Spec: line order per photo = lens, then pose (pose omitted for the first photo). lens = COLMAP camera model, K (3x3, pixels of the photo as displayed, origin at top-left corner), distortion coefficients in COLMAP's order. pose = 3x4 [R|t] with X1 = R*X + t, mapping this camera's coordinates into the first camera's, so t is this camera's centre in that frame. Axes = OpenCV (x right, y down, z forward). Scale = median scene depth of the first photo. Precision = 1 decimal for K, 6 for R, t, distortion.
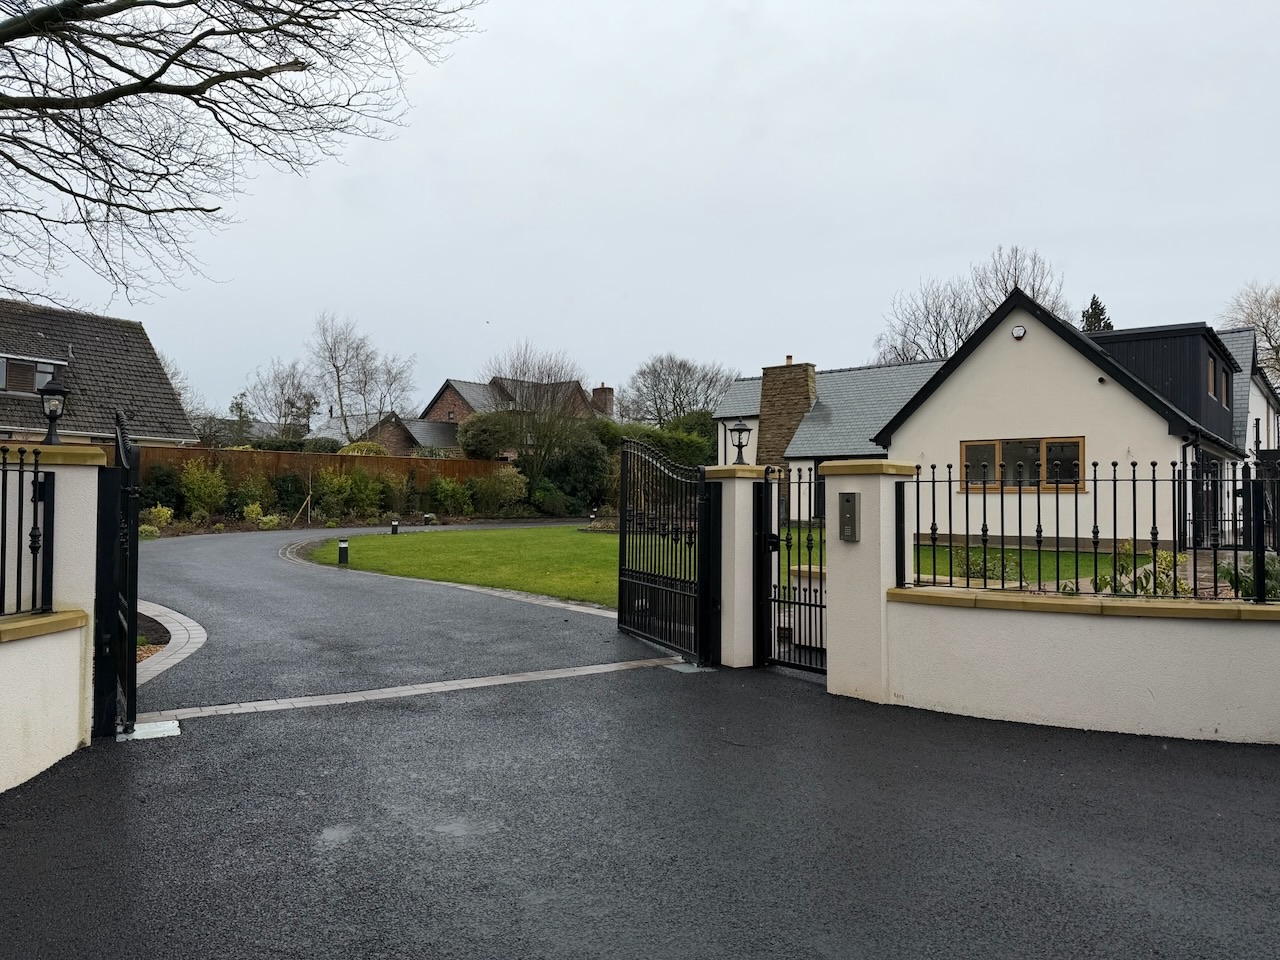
lens RADIAL K [[897.7, 0, 640.0], [0, 897.7, 480.0], [0, 0, 1]] dist [0.103372, -0.138213]
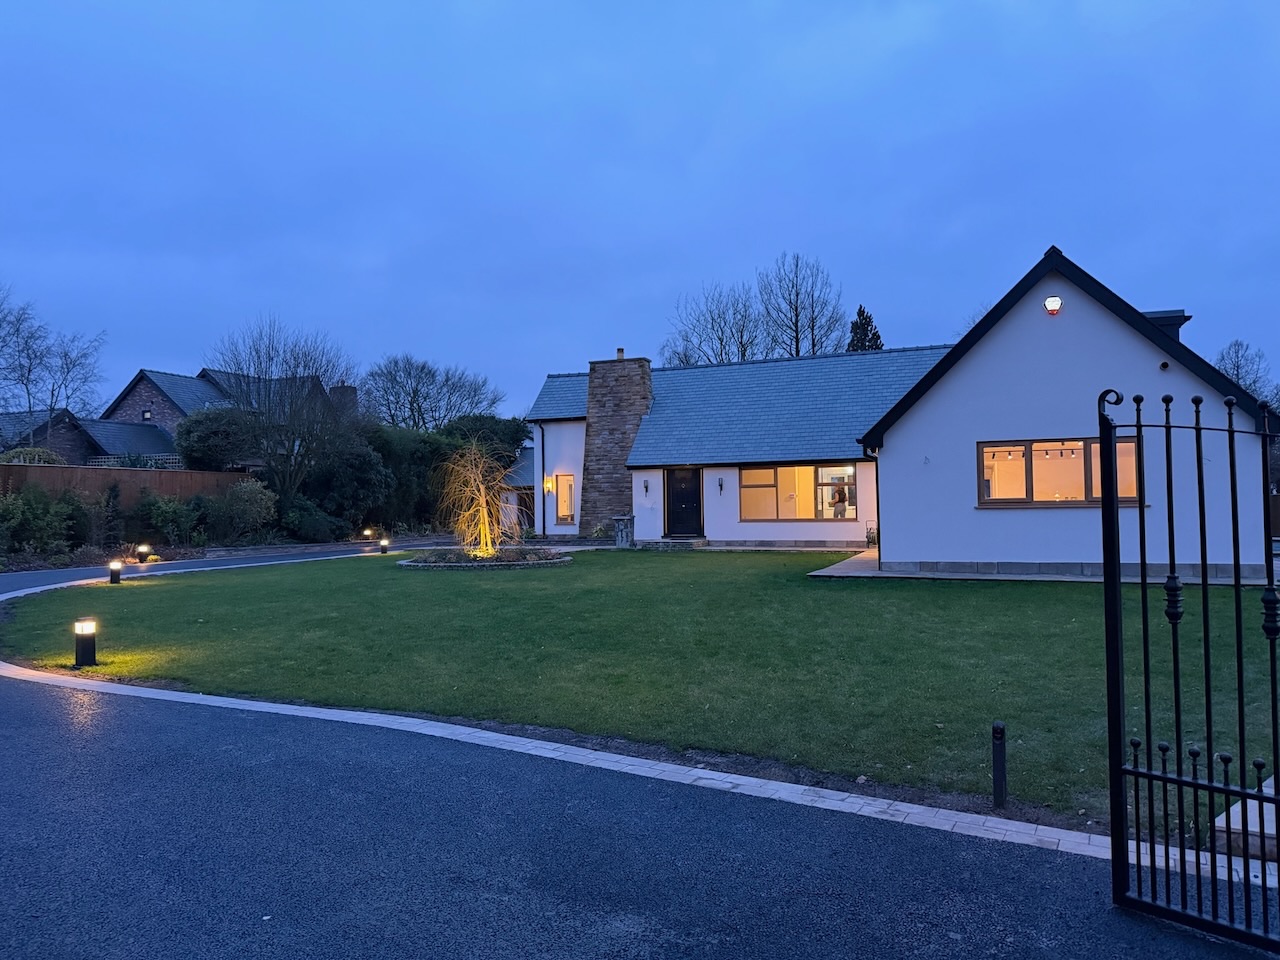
lens RADIAL K [[897.7, 0, 640.0], [0, 897.7, 480.0], [0, 0, 1]] dist [0.103372, -0.138213]
pose [[0.948665, -0.007446, 0.316196, -0.074145], [0.011703, 0.999865, -0.011565, -0.001831], [-0.316067, 0.014672, 0.948623, 0.149598]]
